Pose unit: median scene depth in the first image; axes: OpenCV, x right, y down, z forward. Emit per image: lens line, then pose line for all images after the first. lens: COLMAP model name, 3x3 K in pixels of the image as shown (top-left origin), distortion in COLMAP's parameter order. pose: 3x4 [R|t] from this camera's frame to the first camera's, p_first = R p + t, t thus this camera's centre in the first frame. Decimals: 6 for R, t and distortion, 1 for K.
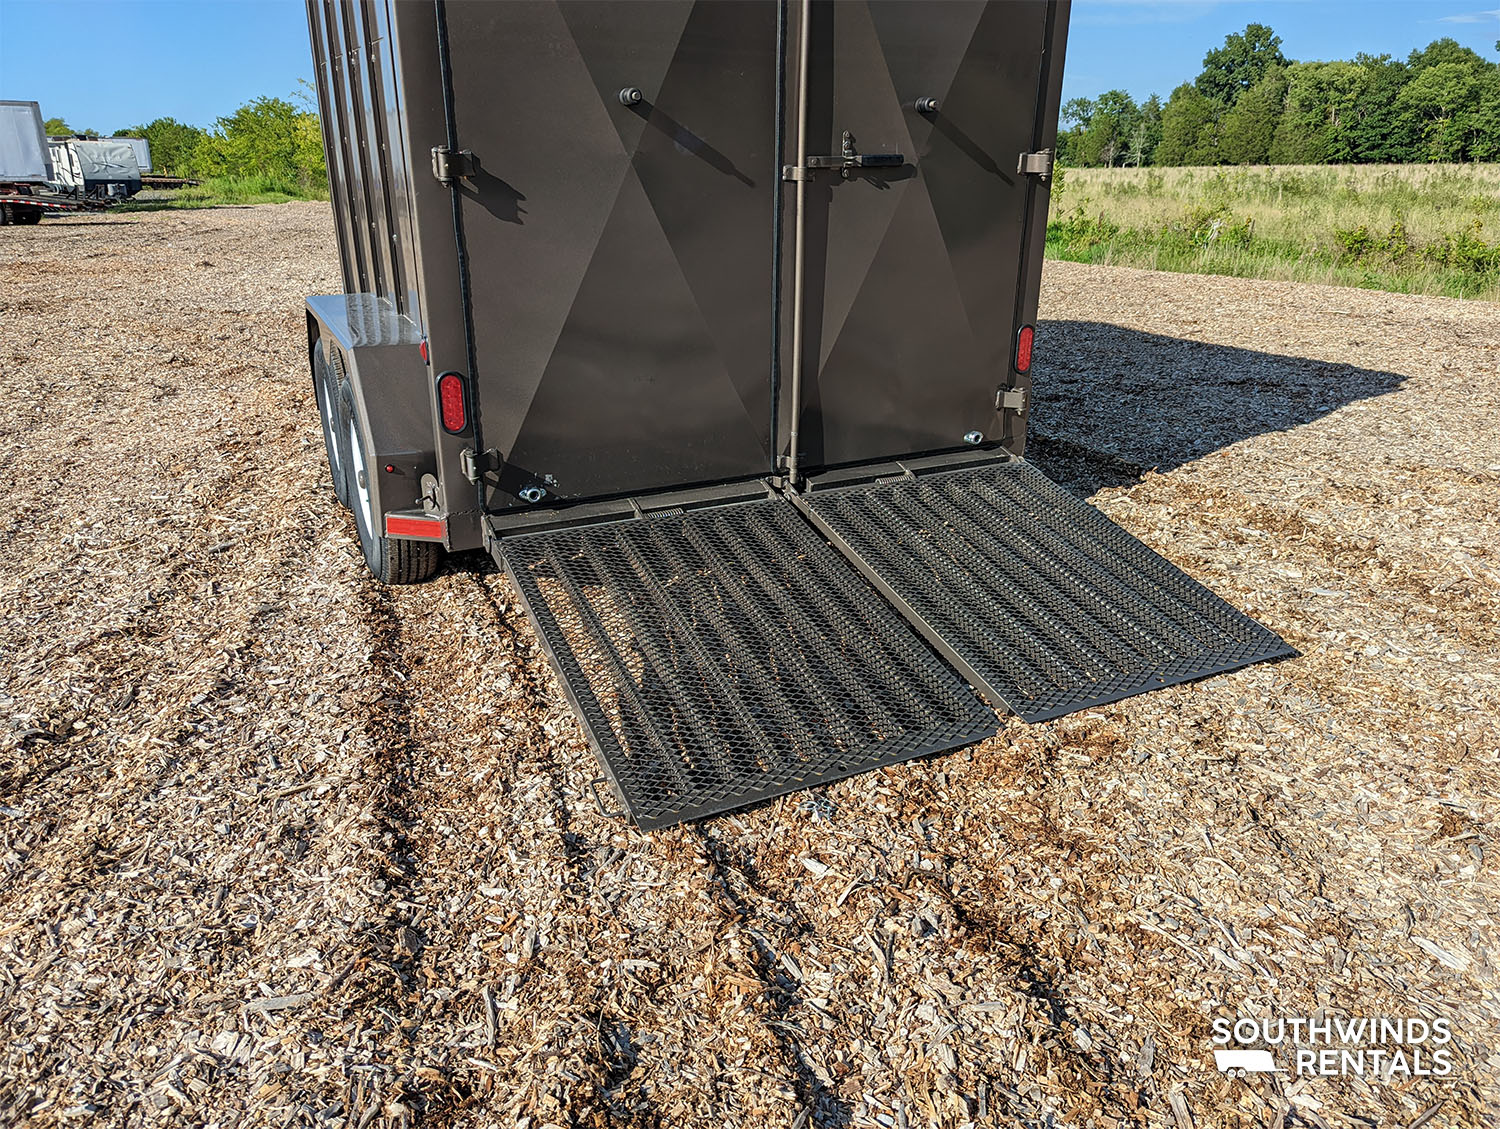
lens RADIAL K [[1065.7, 0, 764.9], [0, 1065.7, 548.7], [0, 0, 1]] dist [0.054769, -0.046847]
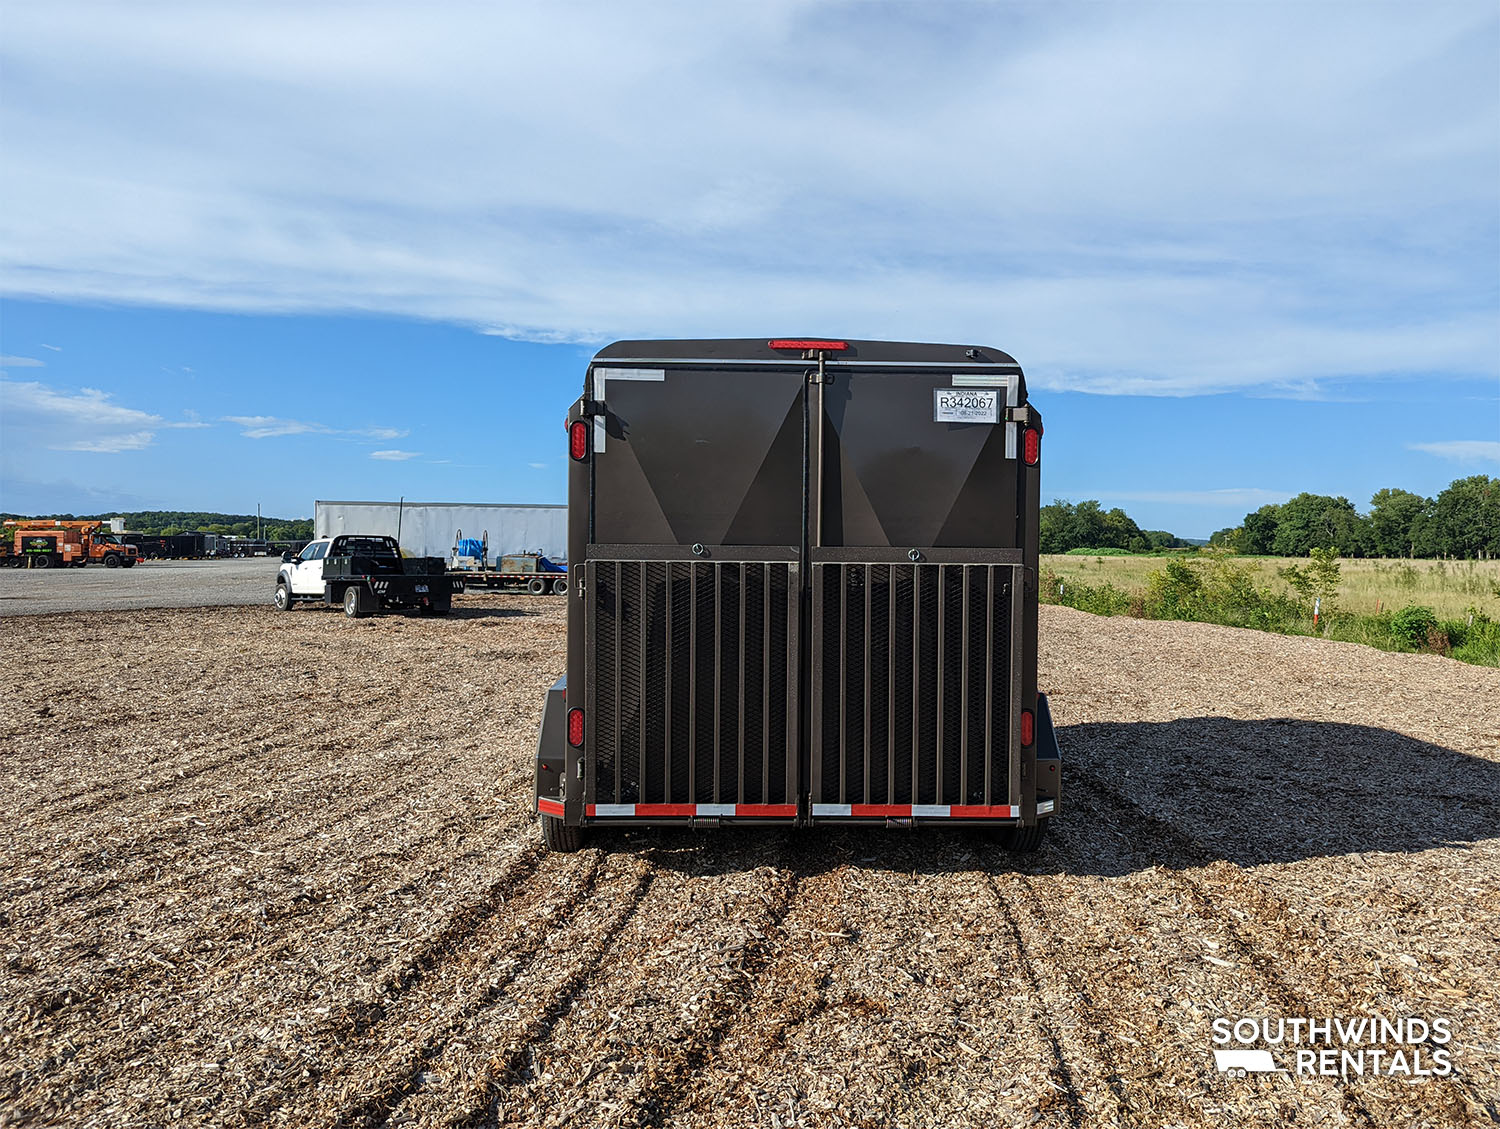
lens RADIAL K [[1051.5, 0, 772.2], [0, 1051.5, 547.8], [0, 0, 1]] dist [0.074579, -0.069670]
pose [[0.911713, 0.010280, -0.410699, 0.554444], [-0.148915, 0.939971, -0.307050, 0.047125], [0.382889, 0.341100, 0.858514, -0.296808]]
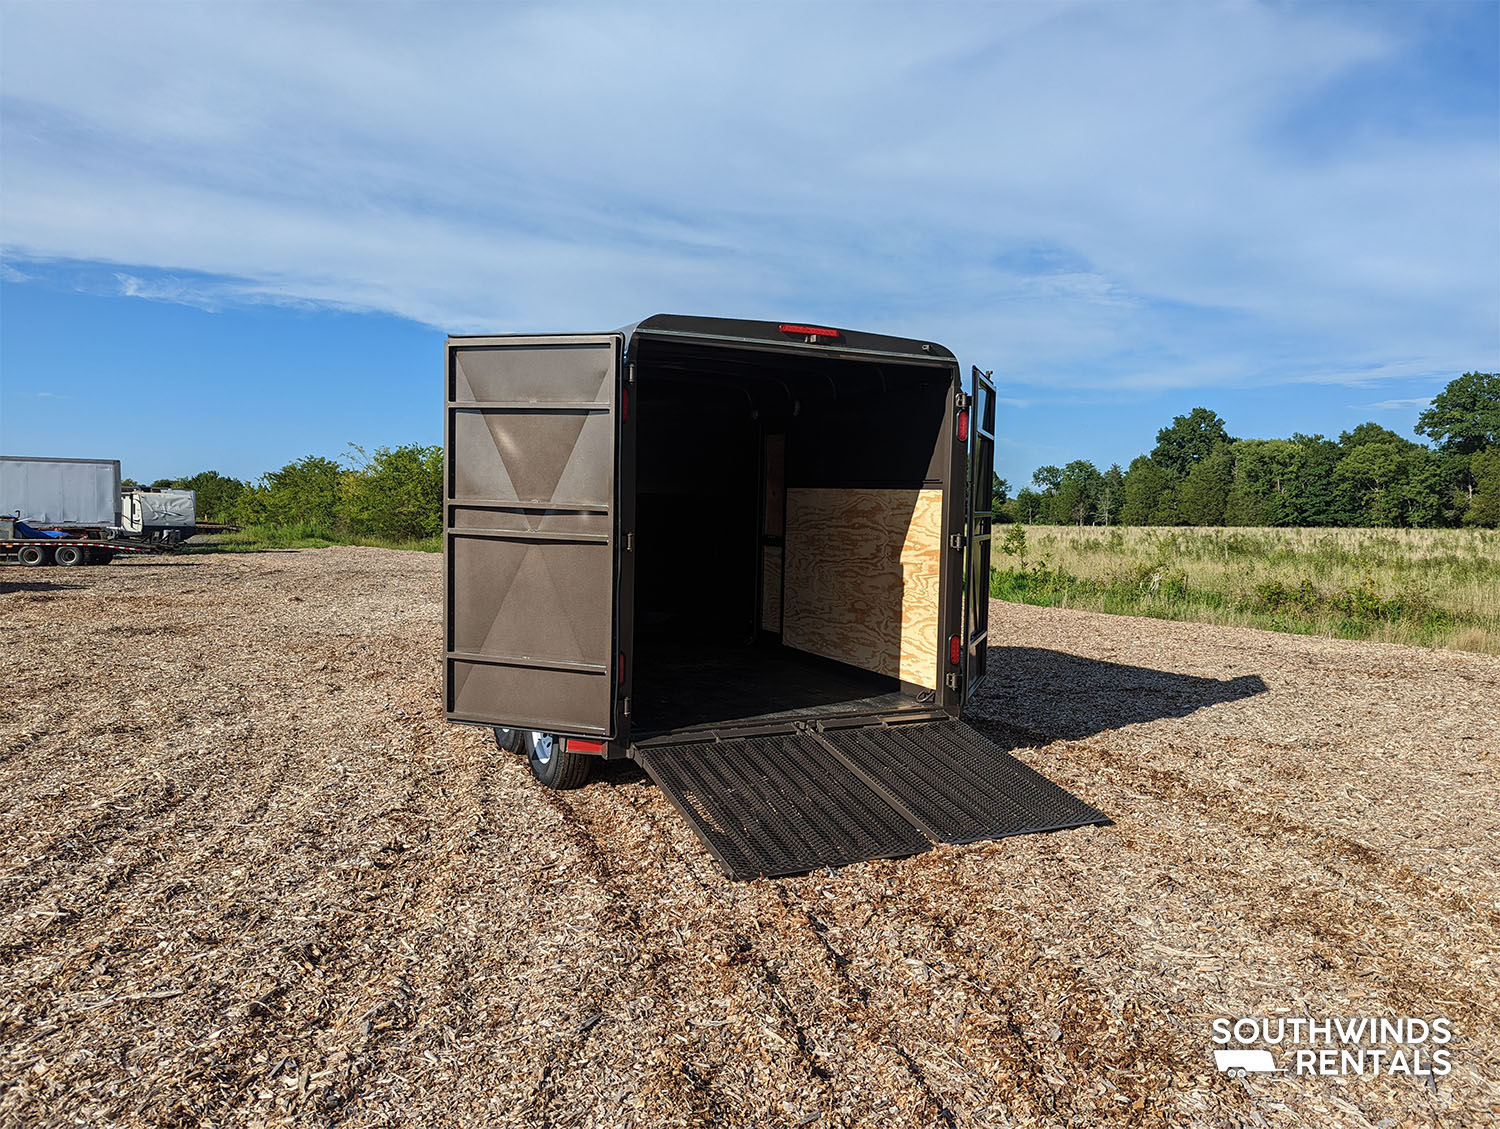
lens RADIAL K [[1043.8, 0, 779.0], [0, 1043.8, 565.2], [0, 0, 1]] dist [0.061142, -0.049252]
pose [[0.999804, 0.013028, 0.014893, -0.052294], [-0.008070, 0.955700, -0.294233, 0.179330], [-0.018067, 0.294056, 0.955618, -0.608257]]
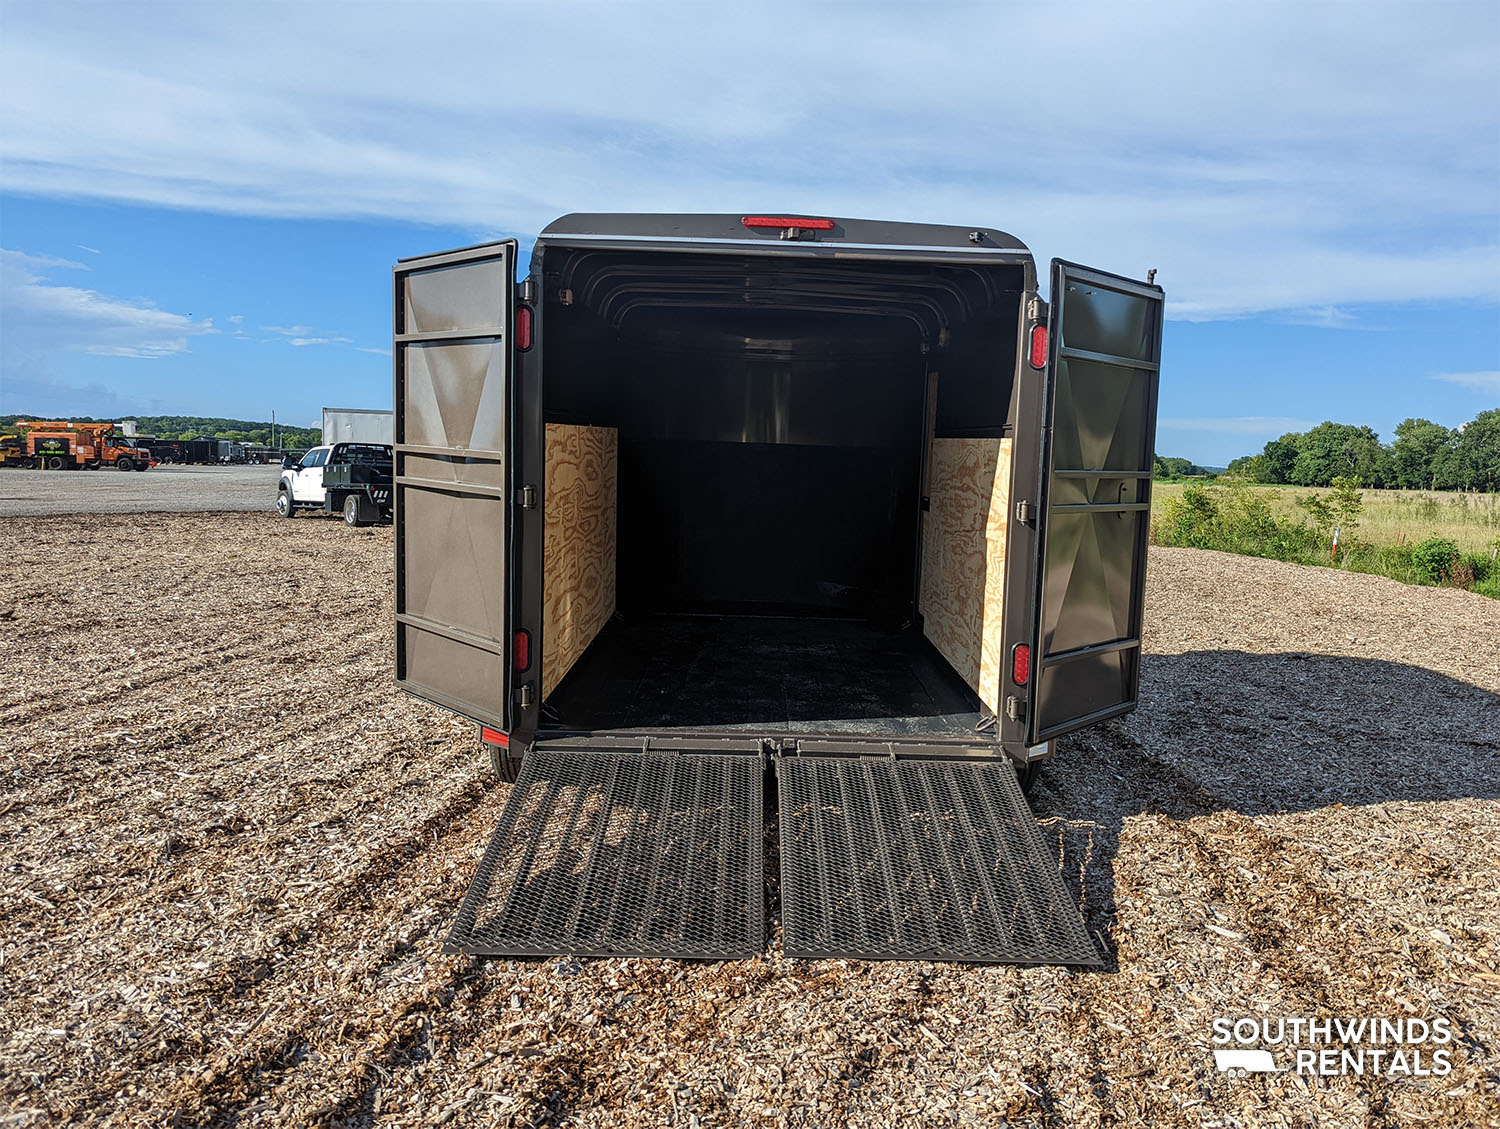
lens RADIAL K [[1053.1, 0, 767.4], [0, 1053.1, 549.1], [0, 0, 1]] dist [0.071439, -0.061545]
pose [[0.904417, 0.062801, -0.422002, 0.538580], [-0.174046, 0.957372, -0.230537, 0.002988], [0.389535, 0.281949, 0.876794, -0.142950]]
